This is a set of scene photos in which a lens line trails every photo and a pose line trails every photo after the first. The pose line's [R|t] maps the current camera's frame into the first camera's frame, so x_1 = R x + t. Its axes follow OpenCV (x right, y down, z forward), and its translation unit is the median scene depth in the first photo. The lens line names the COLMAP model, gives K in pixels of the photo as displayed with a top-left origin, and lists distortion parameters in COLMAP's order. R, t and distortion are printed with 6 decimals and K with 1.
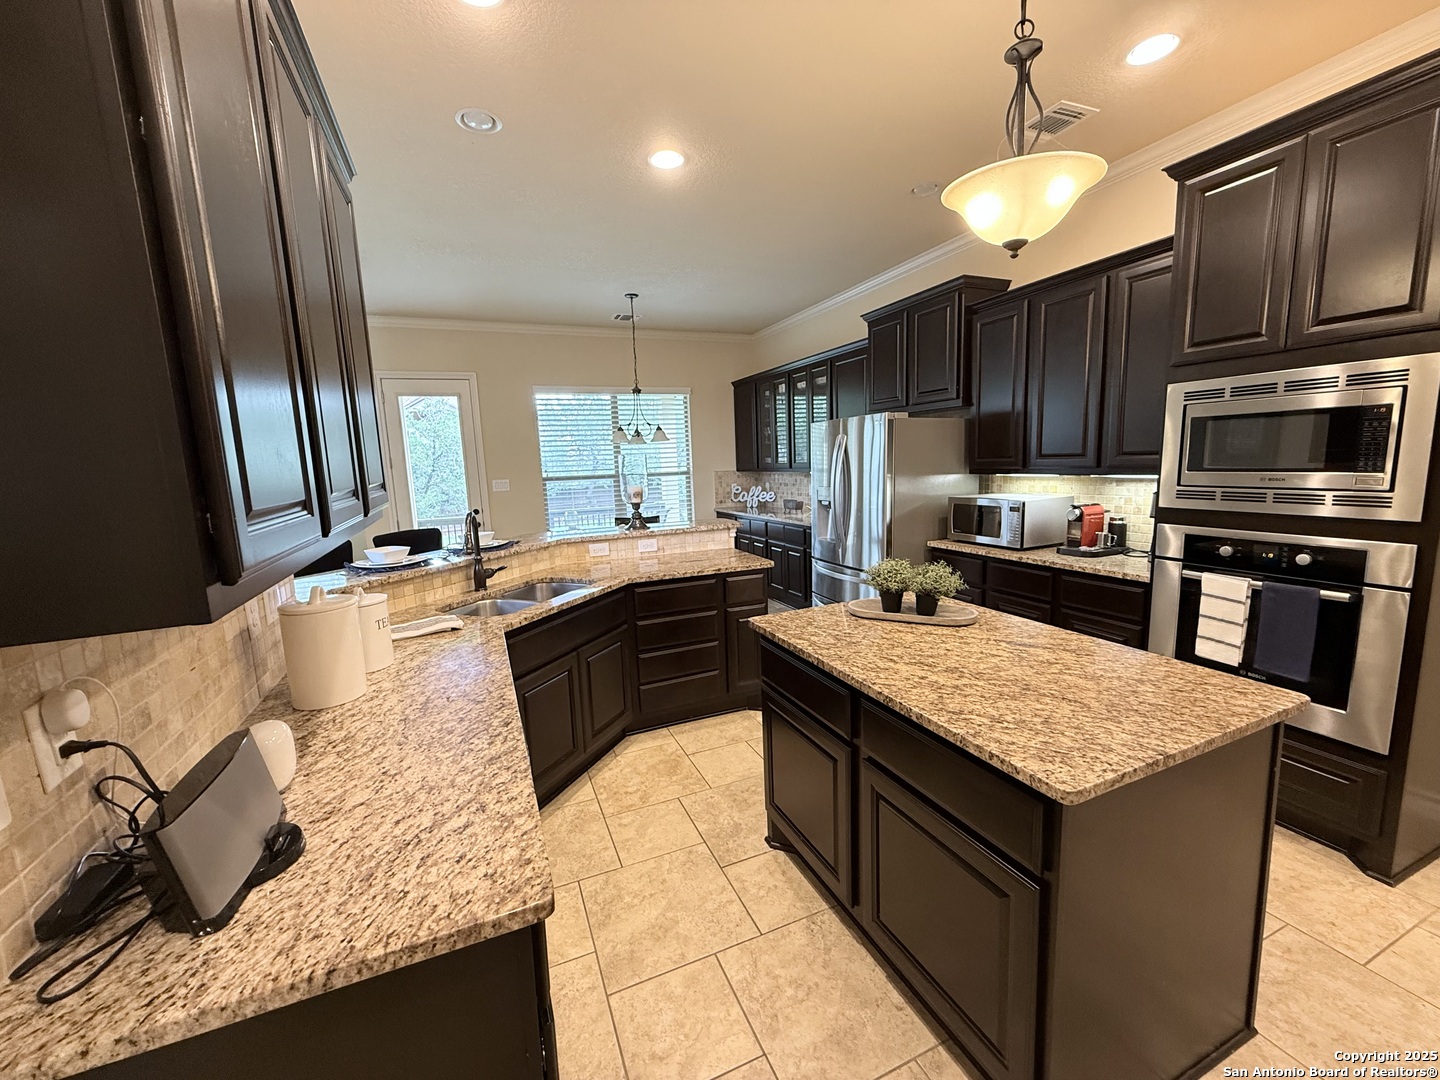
lens RADIAL K [[576.7, 0, 718.5], [0, 576.7, 539.9], [0, 0, 1]] dist [-0.000456, -0.000784]
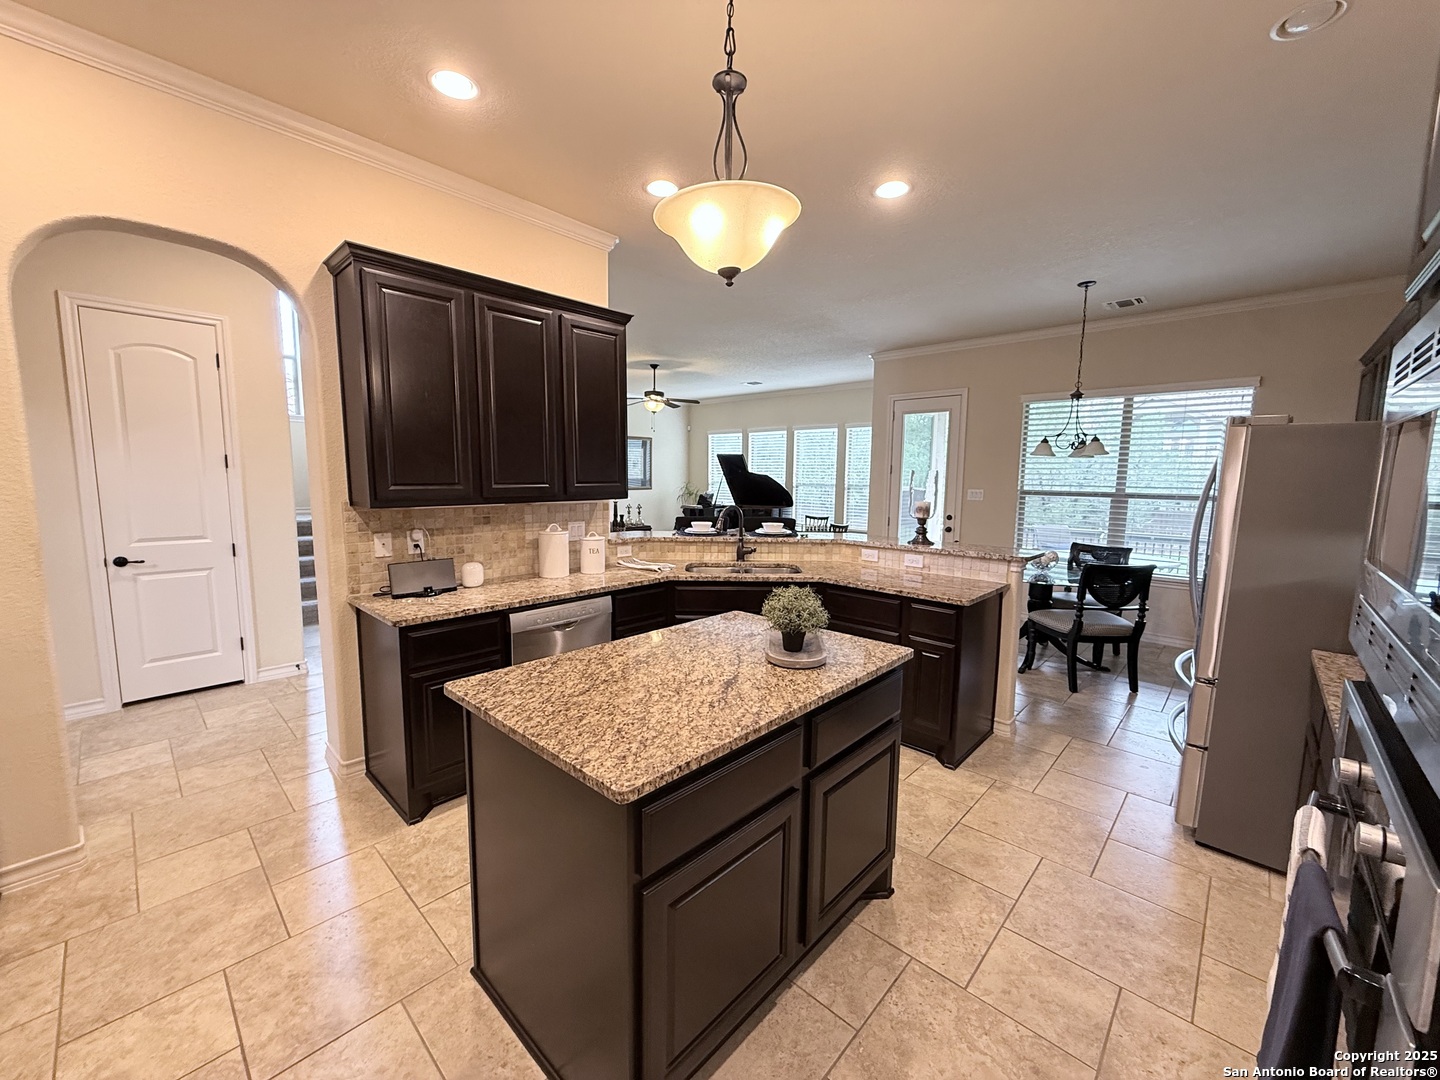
lens RADIAL K [[576.7, 0, 715.9], [0, 576.7, 542.2], [0, 0, 1]] dist [-0.000456, -0.000784]
pose [[0.398867, 0.150694, -0.904542, 1.457676], [-0.153717, 0.983435, 0.096054, -0.147785], [0.904033, 0.100730, 0.415424, 0.608798]]
